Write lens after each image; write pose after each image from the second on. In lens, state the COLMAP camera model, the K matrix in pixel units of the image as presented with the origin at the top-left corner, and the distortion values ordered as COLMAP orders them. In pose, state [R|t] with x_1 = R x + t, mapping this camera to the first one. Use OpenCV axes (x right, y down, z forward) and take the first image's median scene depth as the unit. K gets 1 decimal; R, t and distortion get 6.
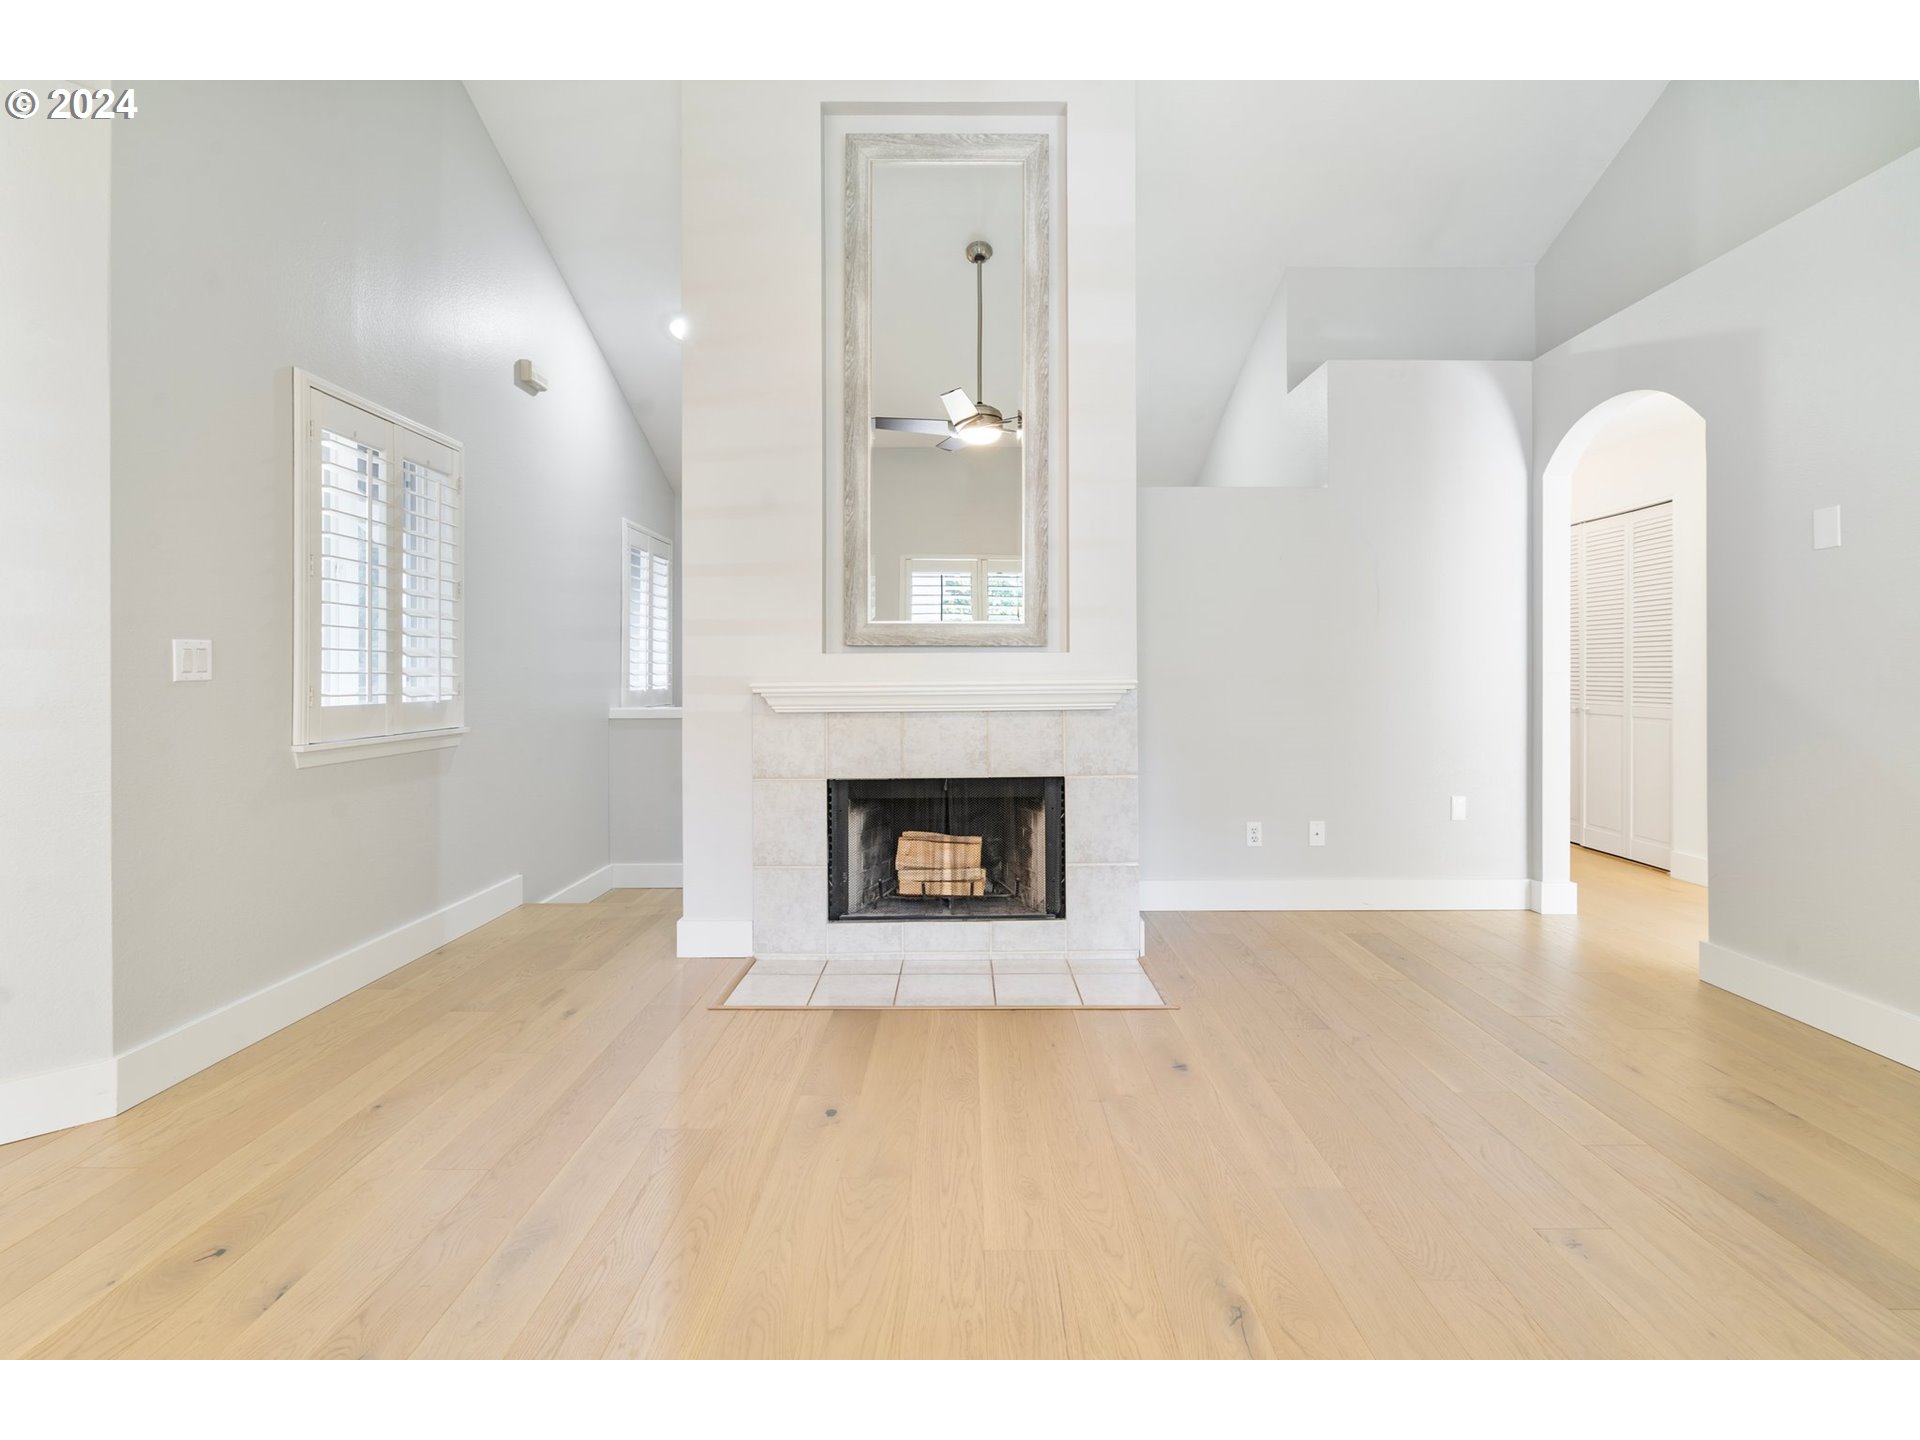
lens RADIAL K [[874.4, 0, 939.3], [0, 874.4, 666.5], [0, 0, 1]] dist [-0.002158, 0.001377]
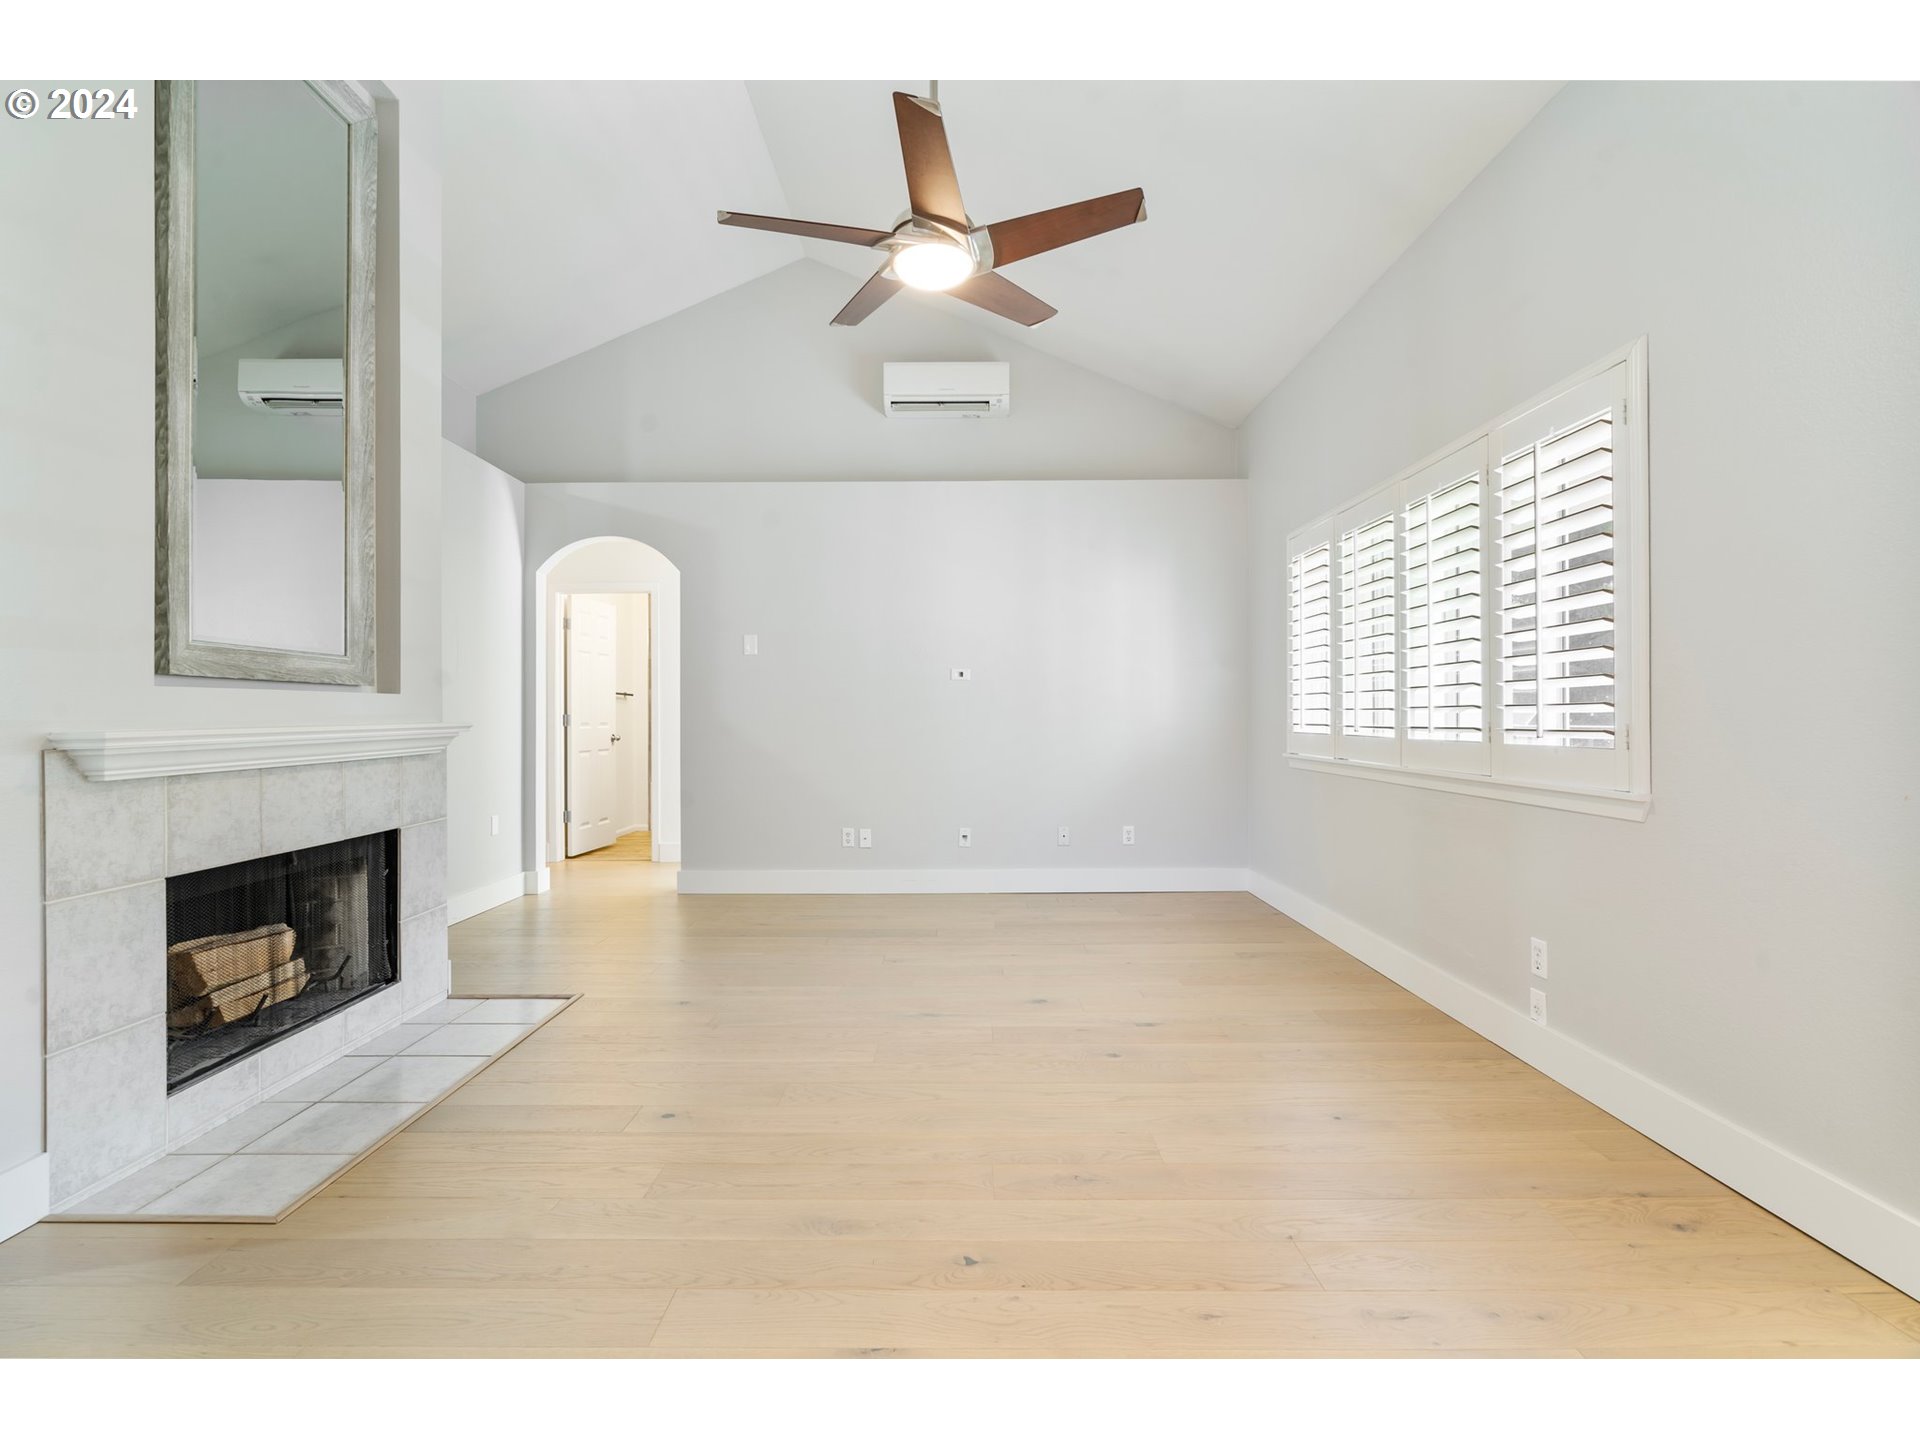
lens RADIAL K [[874.4, 0, 947.7], [0, 874.4, 716.3], [0, 0, 1]] dist [-0.002158, 0.001377]
pose [[0.009744, 0.002163, 0.999950, -0.773907], [-0.006892, 0.999974, -0.002096, 0.004880], [-0.999929, -0.006872, 0.009759, 0.407210]]
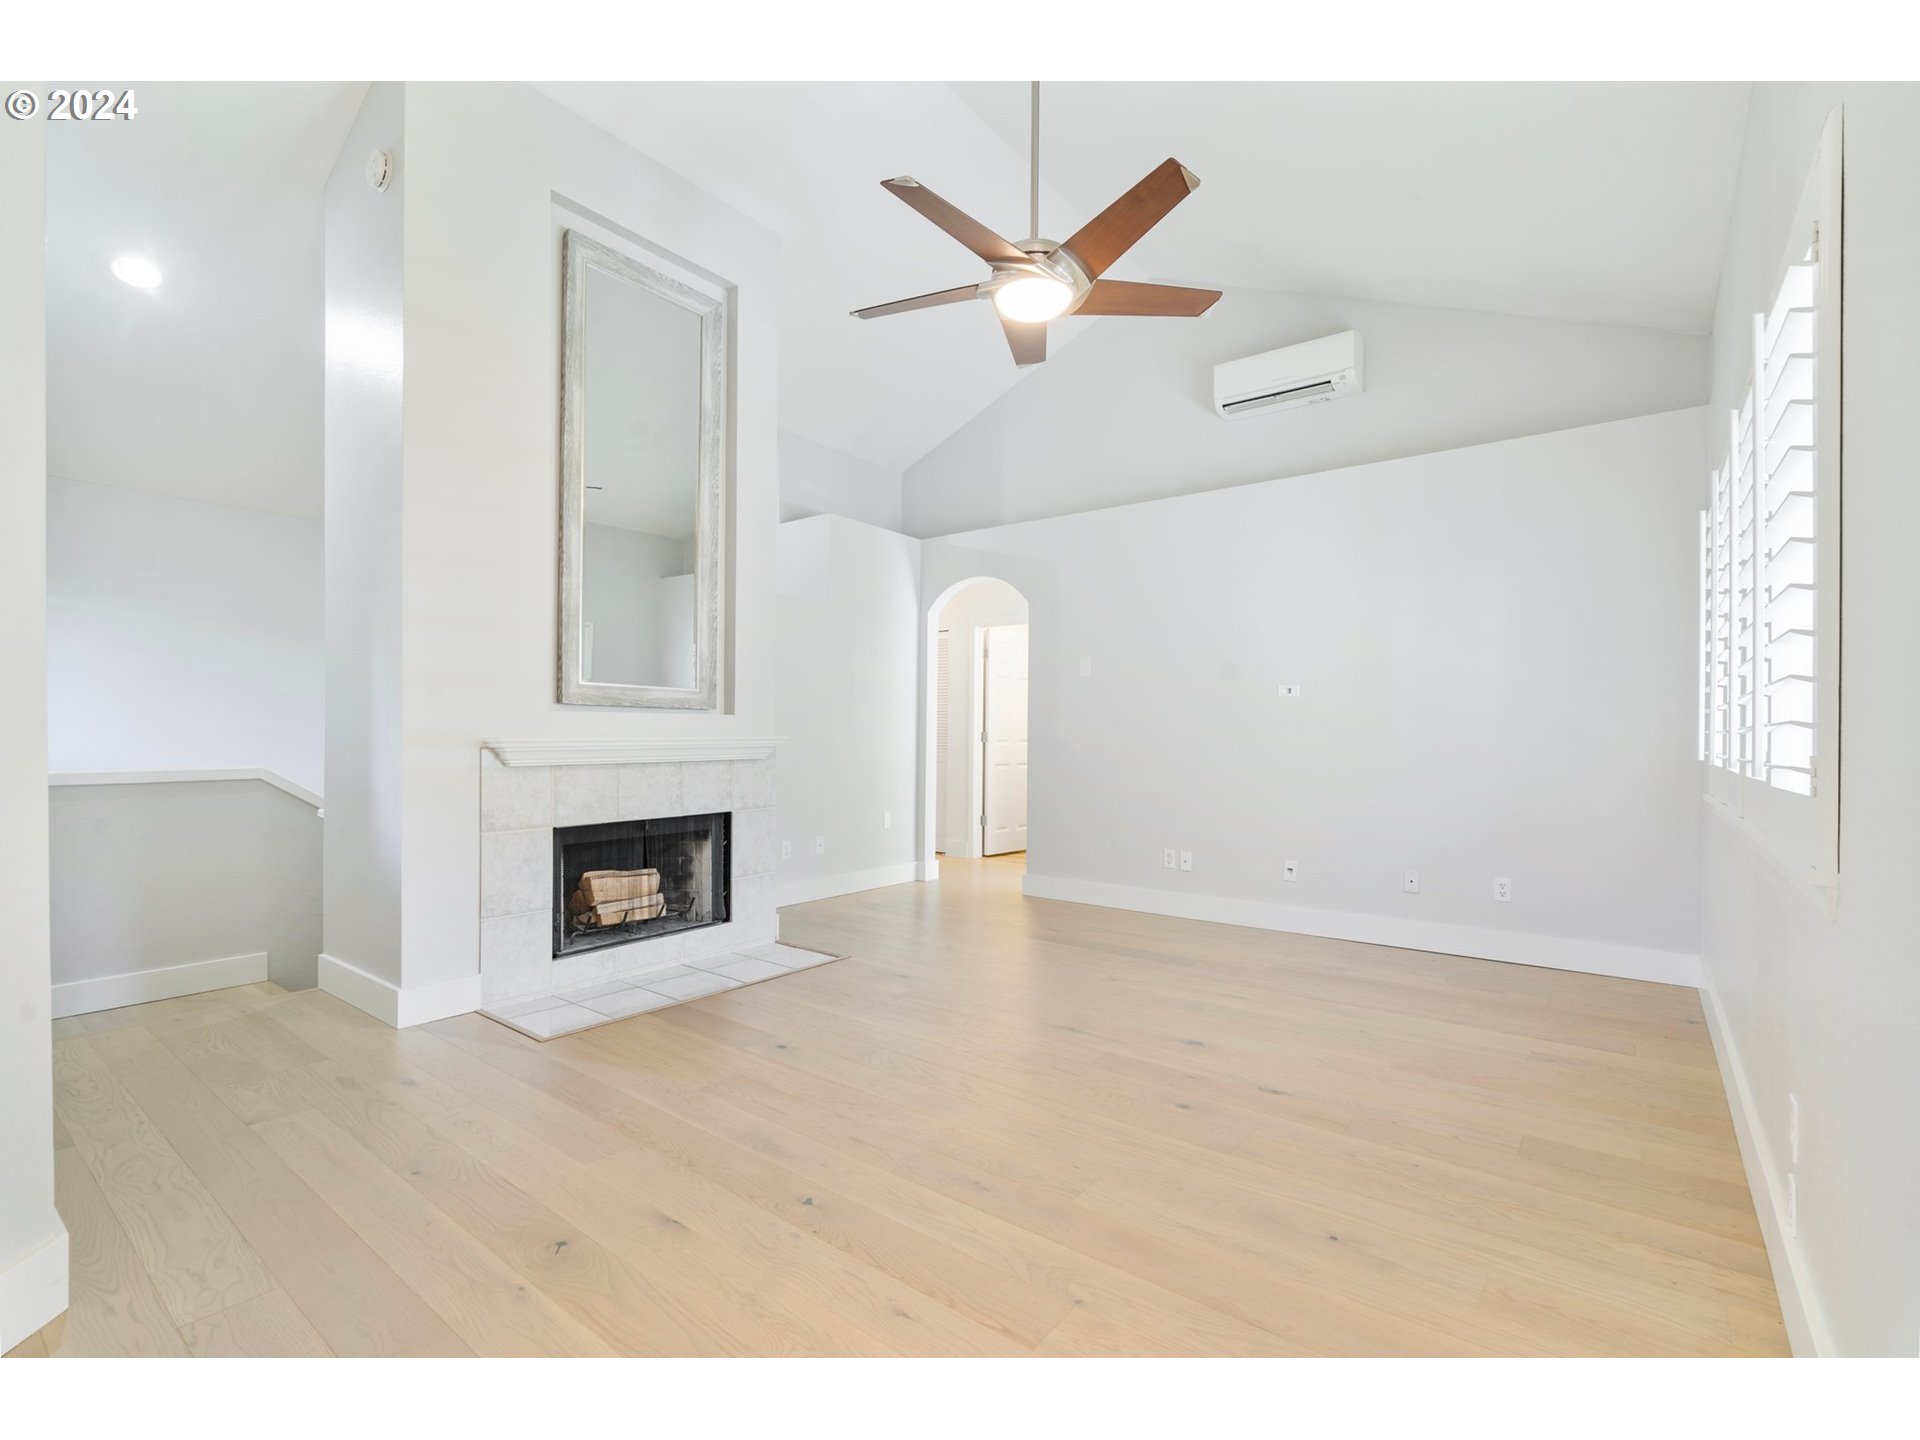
lens RADIAL K [[874.4, 0, 935.7], [0, 874.4, 735.7], [0, 0, 1]] dist [-0.002158, 0.001377]
pose [[0.623194, 0.006460, 0.782041, -0.673328], [-0.017228, 0.999837, 0.005470, 0.001814], [-0.781877, -0.016882, 0.623204, -0.036003]]
